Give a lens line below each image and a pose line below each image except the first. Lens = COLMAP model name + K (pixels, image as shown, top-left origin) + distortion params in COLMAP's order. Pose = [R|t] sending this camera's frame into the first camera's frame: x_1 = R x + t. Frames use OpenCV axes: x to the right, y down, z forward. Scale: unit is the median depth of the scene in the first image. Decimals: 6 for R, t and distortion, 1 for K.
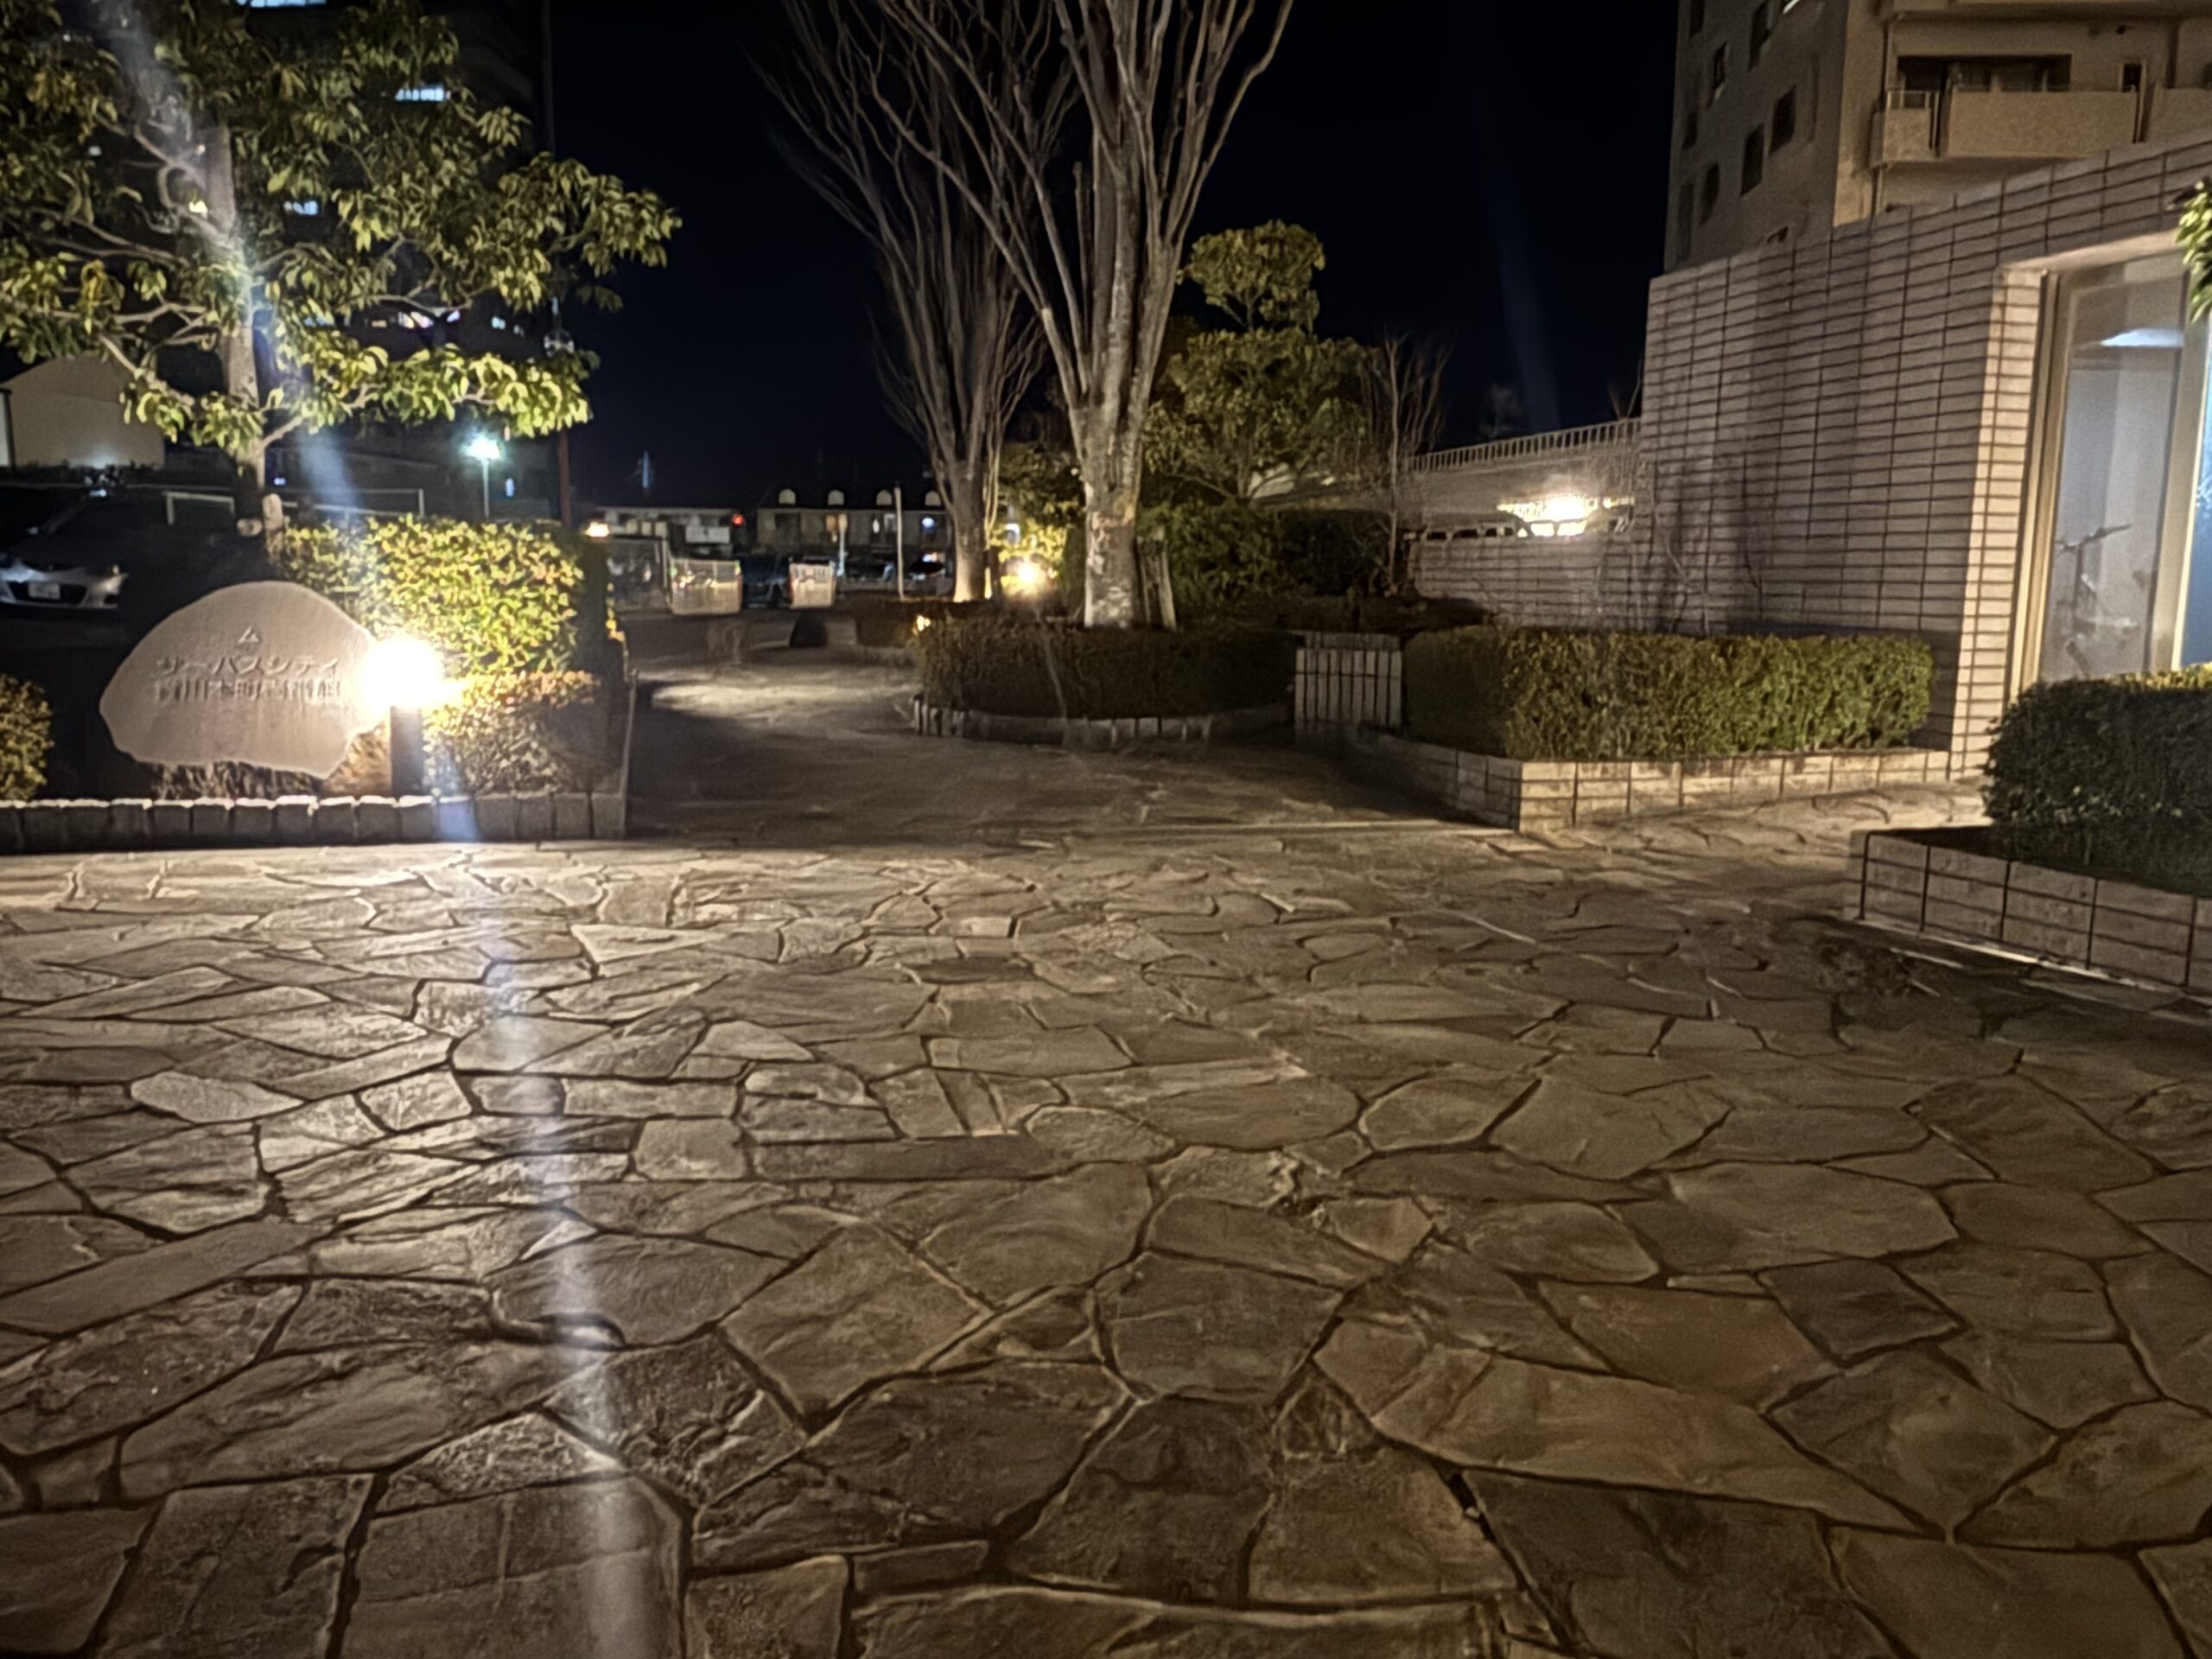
lens RADIAL K [[1598.0, 0, 1100.3], [0, 1598.0, 830.6], [0, 0, 1]] dist [0.005415, -0.004072]
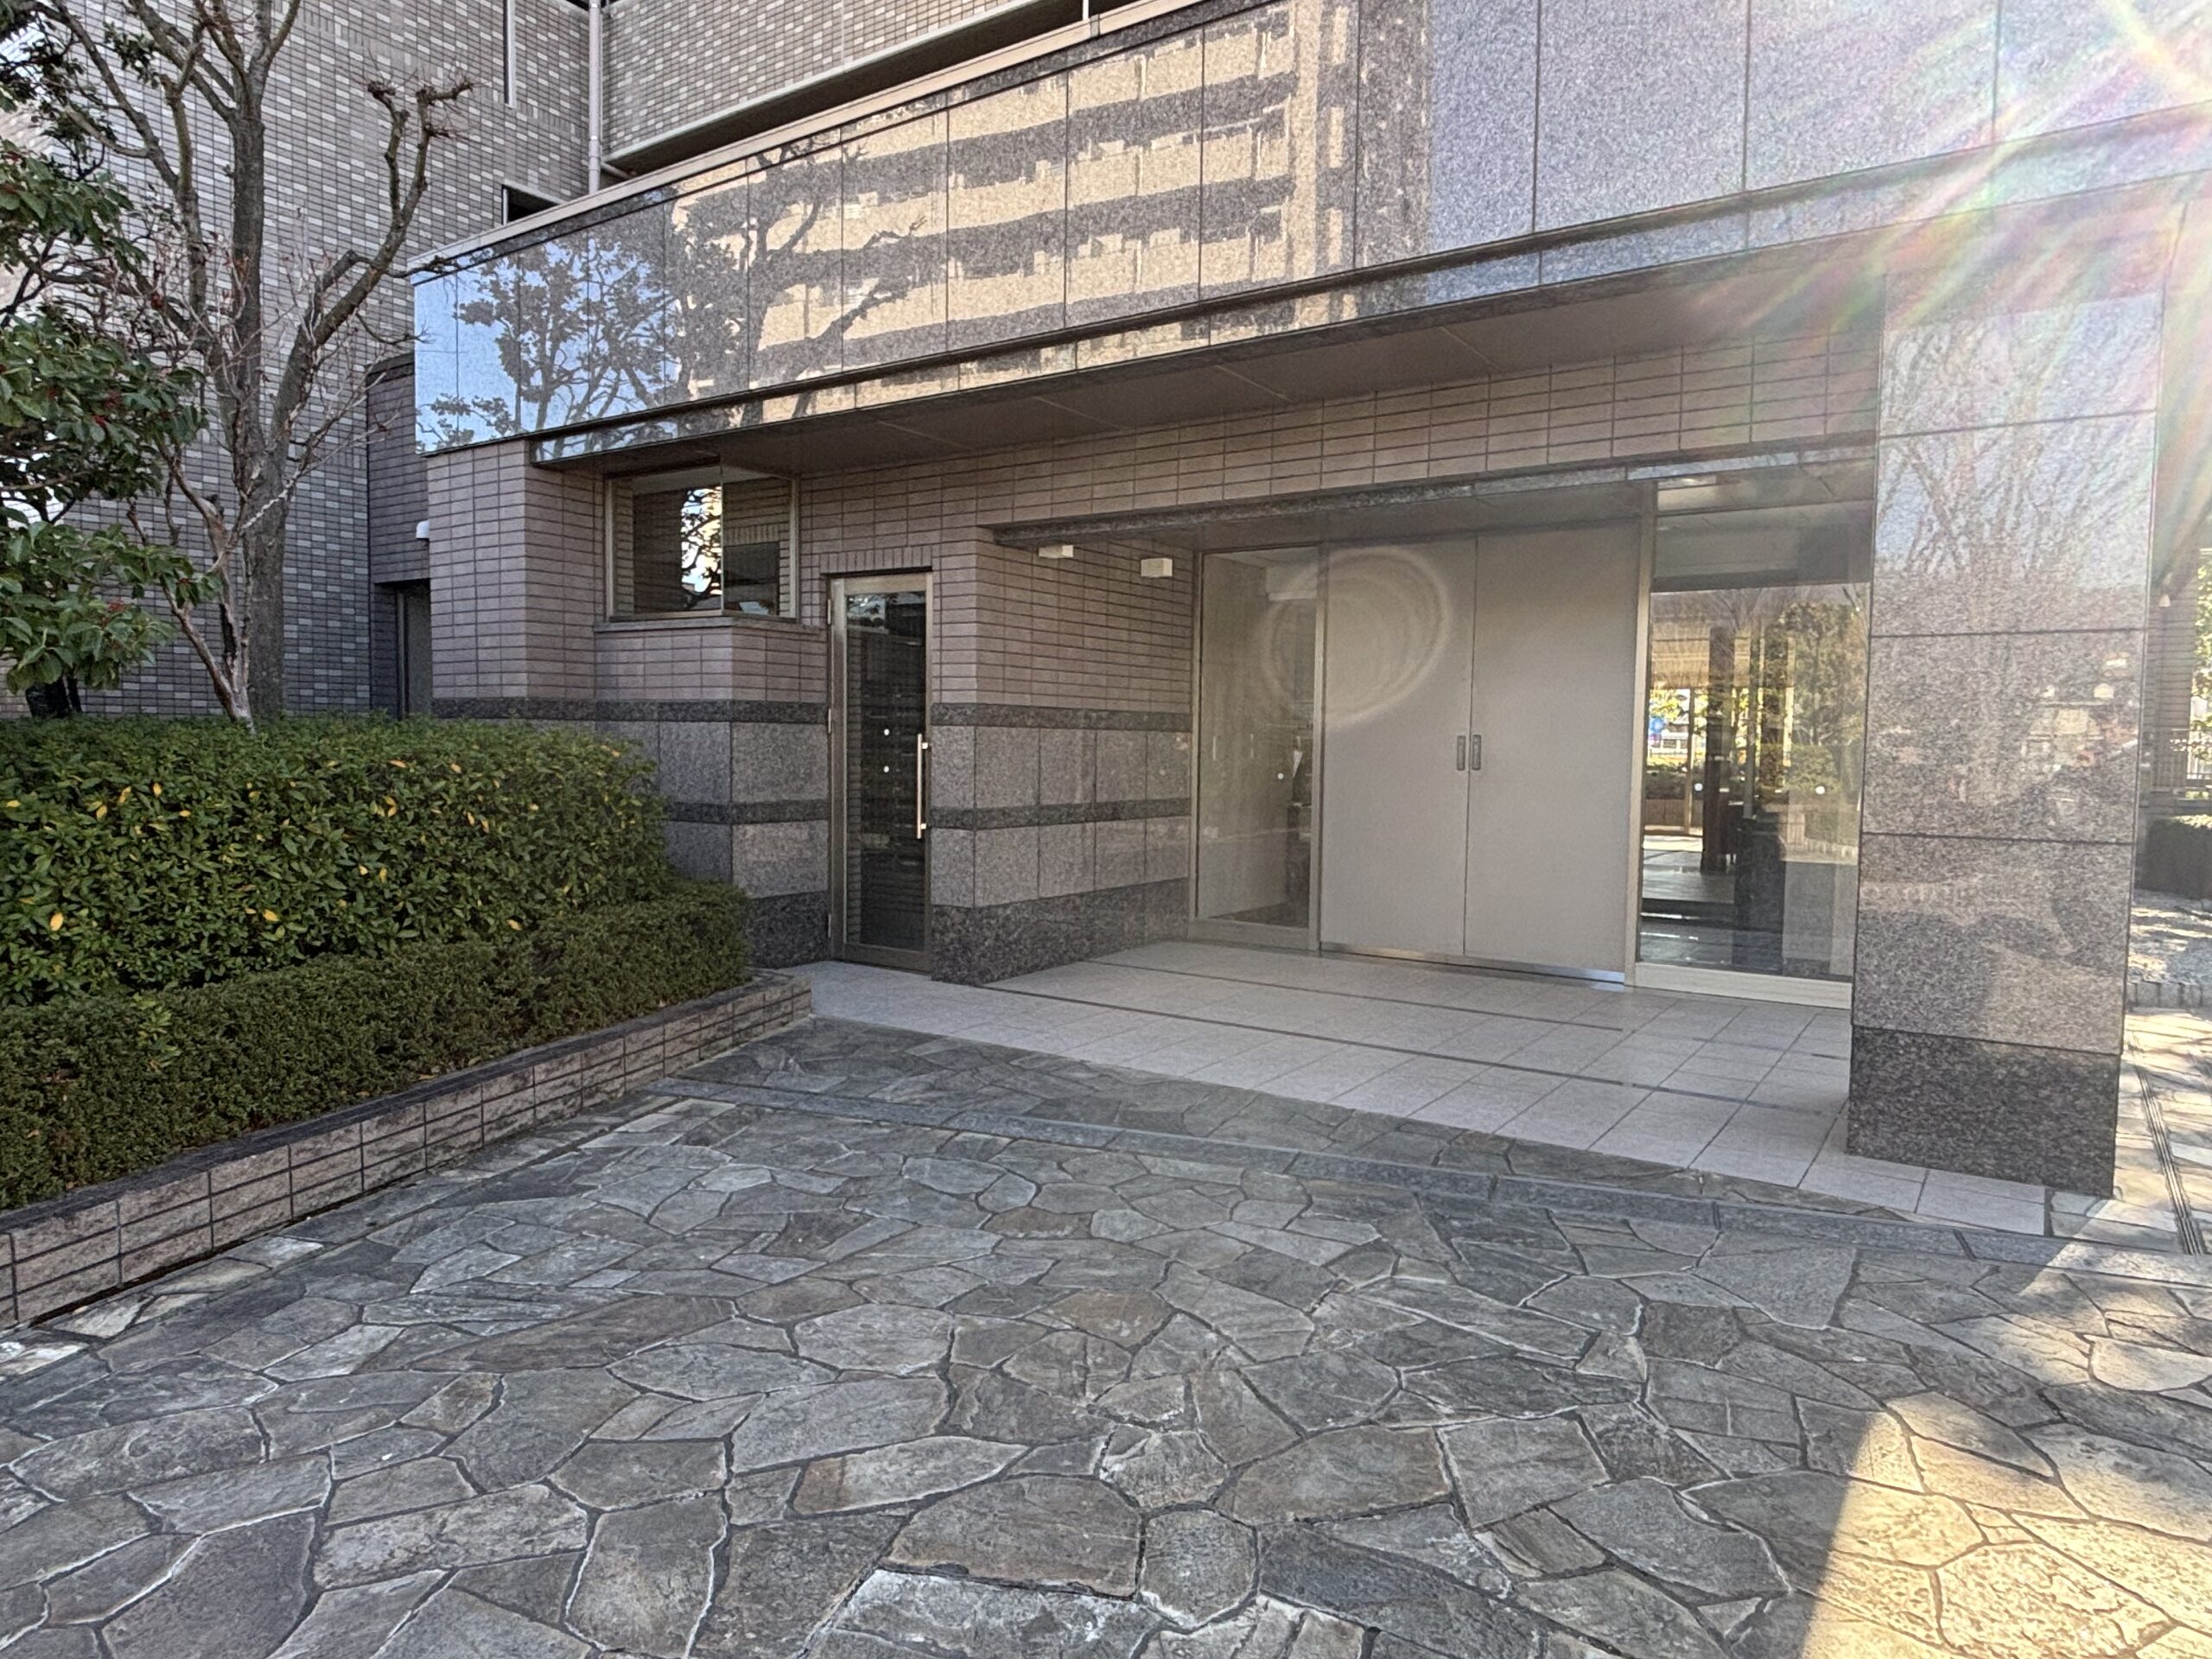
lens RADIAL K [[1367.2, 0, 1100.8], [0, 1367.2, 818.3], [0, 0, 1]] dist [0.012602, -0.017084]
pose [[-0.779624, -0.054657, 0.623858, -0.509931], [0.078388, 0.979832, 0.183805, -0.472982], [-0.621322, 0.192202, -0.759617, 1.731349]]
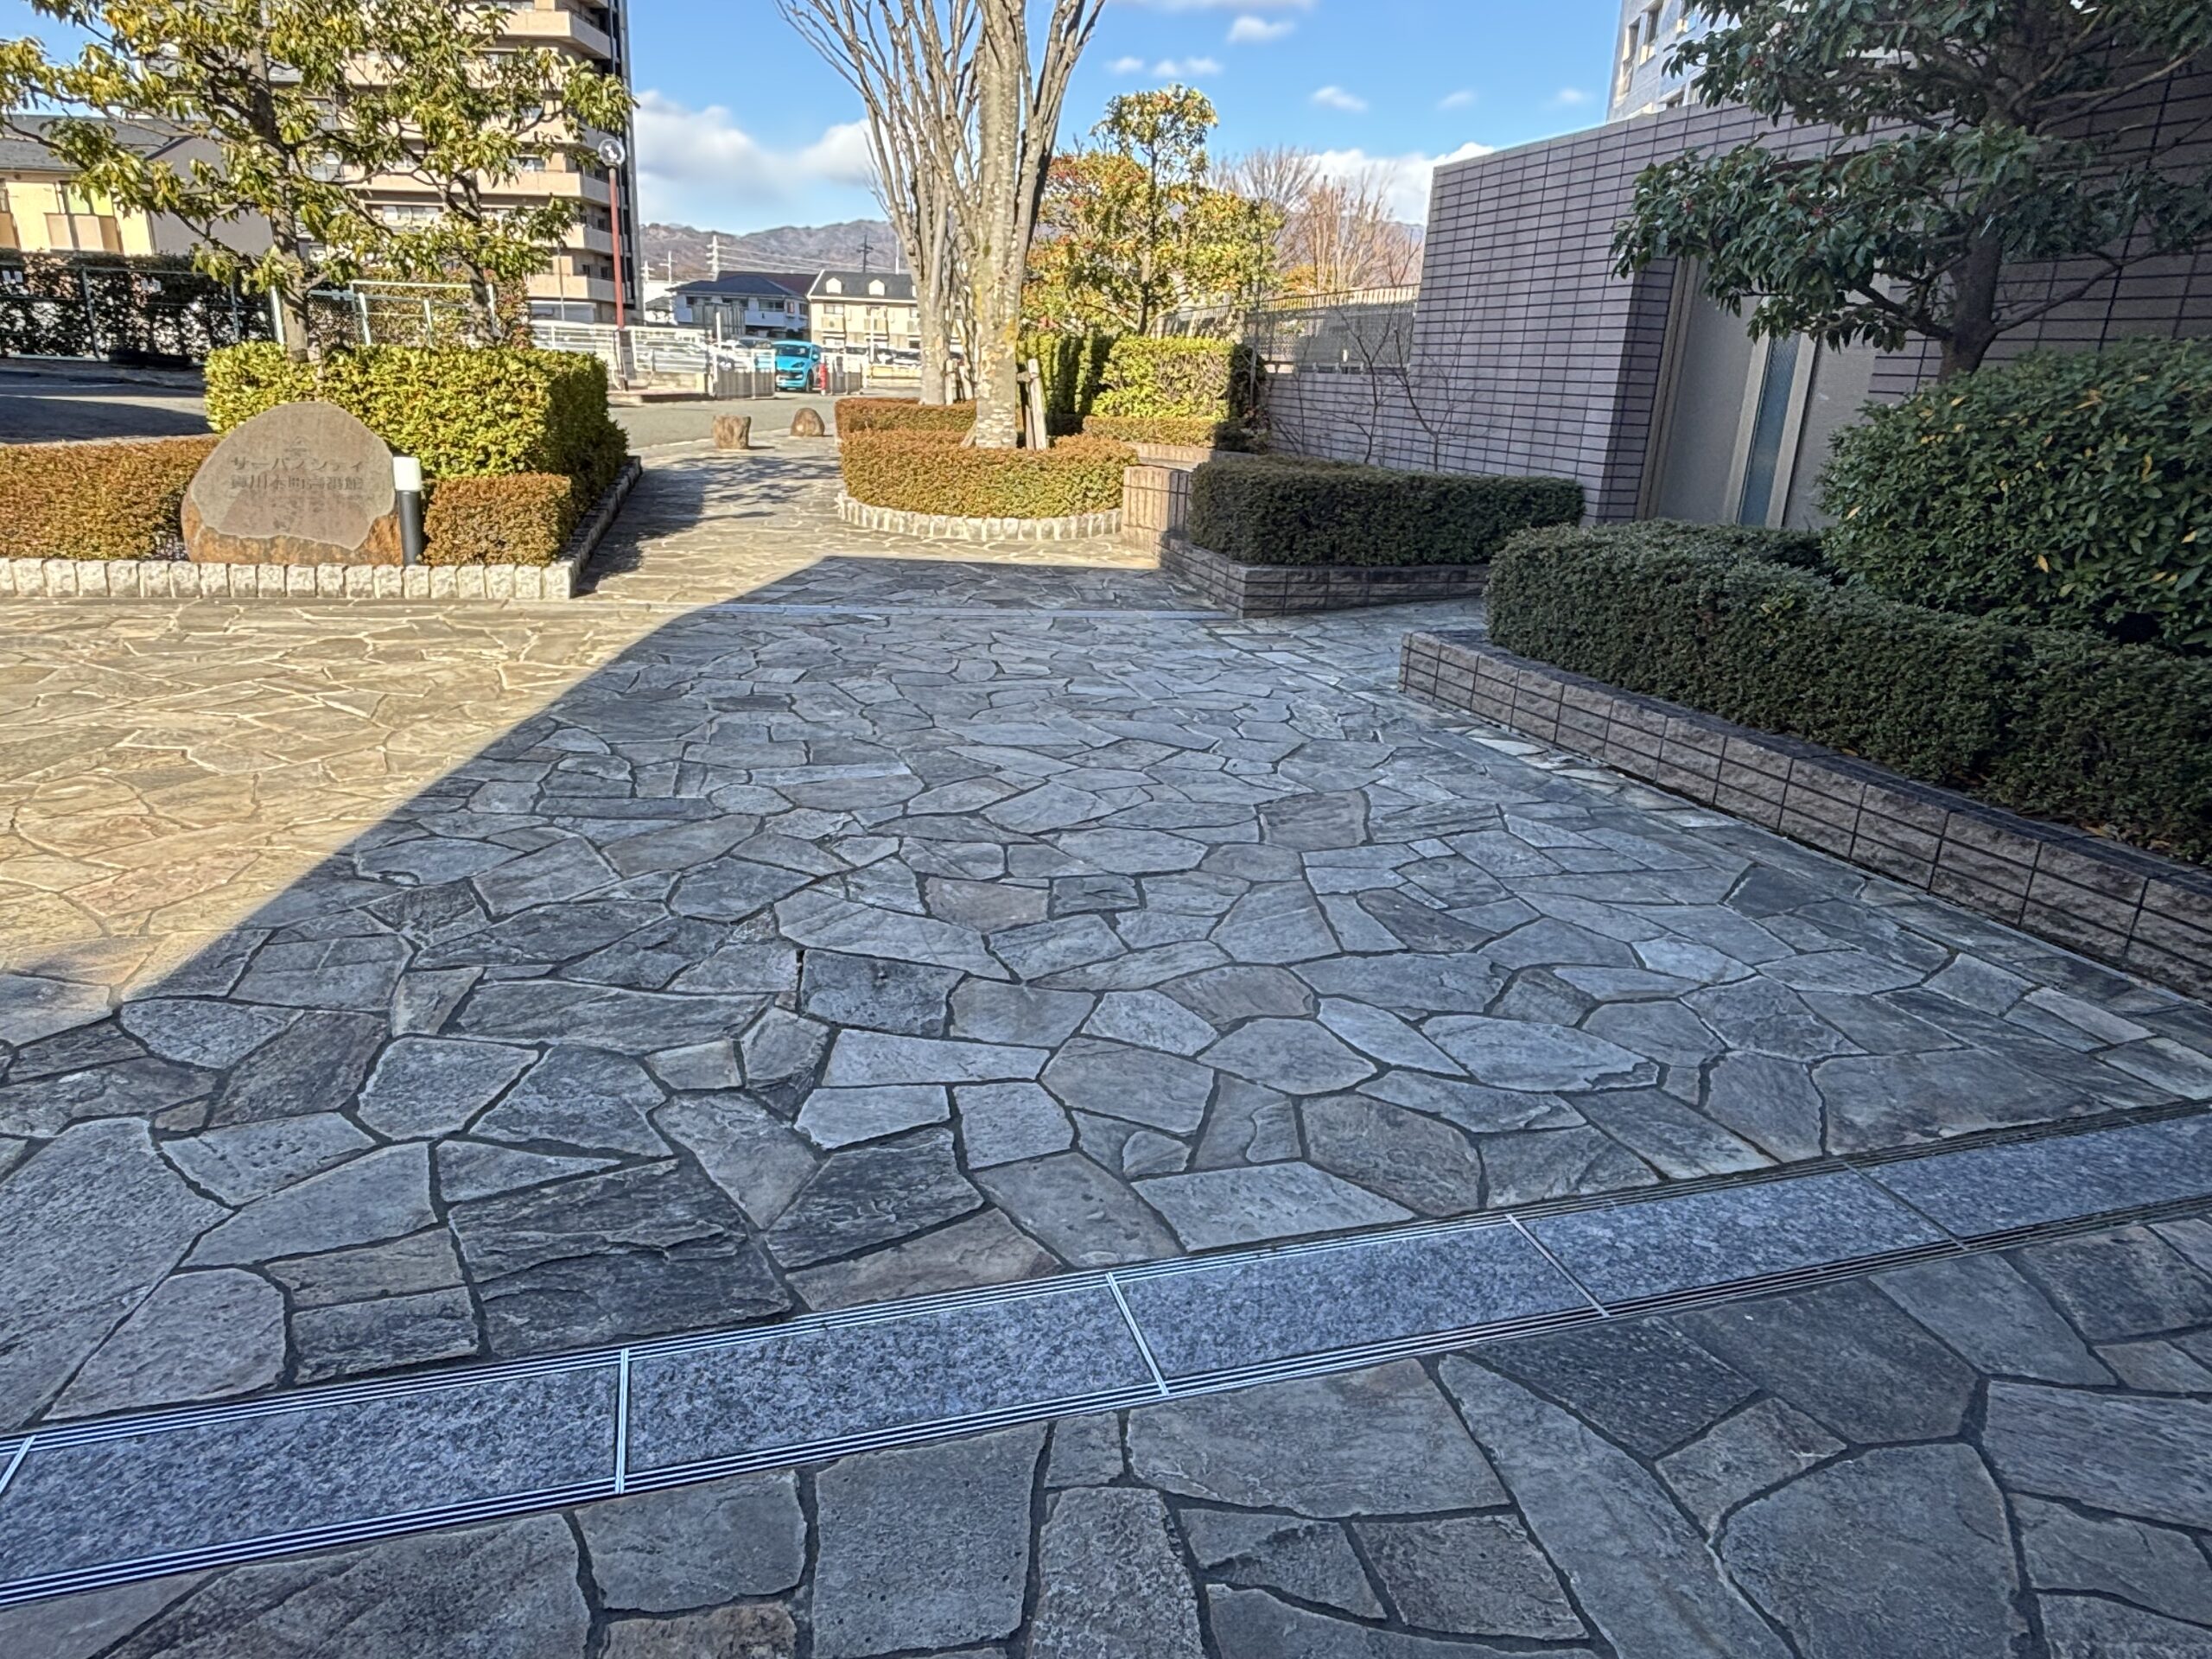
lens RADIAL K [[1367.2, 0, 1090.1], [0, 1367.2, 833.6], [0, 0, 1]] dist [0.012602, -0.017084]
pose [[0.999291, 0.036452, -0.009473, 0.403002], [-0.034311, 0.984825, 0.170124, -0.035791], [0.015531, -0.169679, 0.985377, -0.460511]]
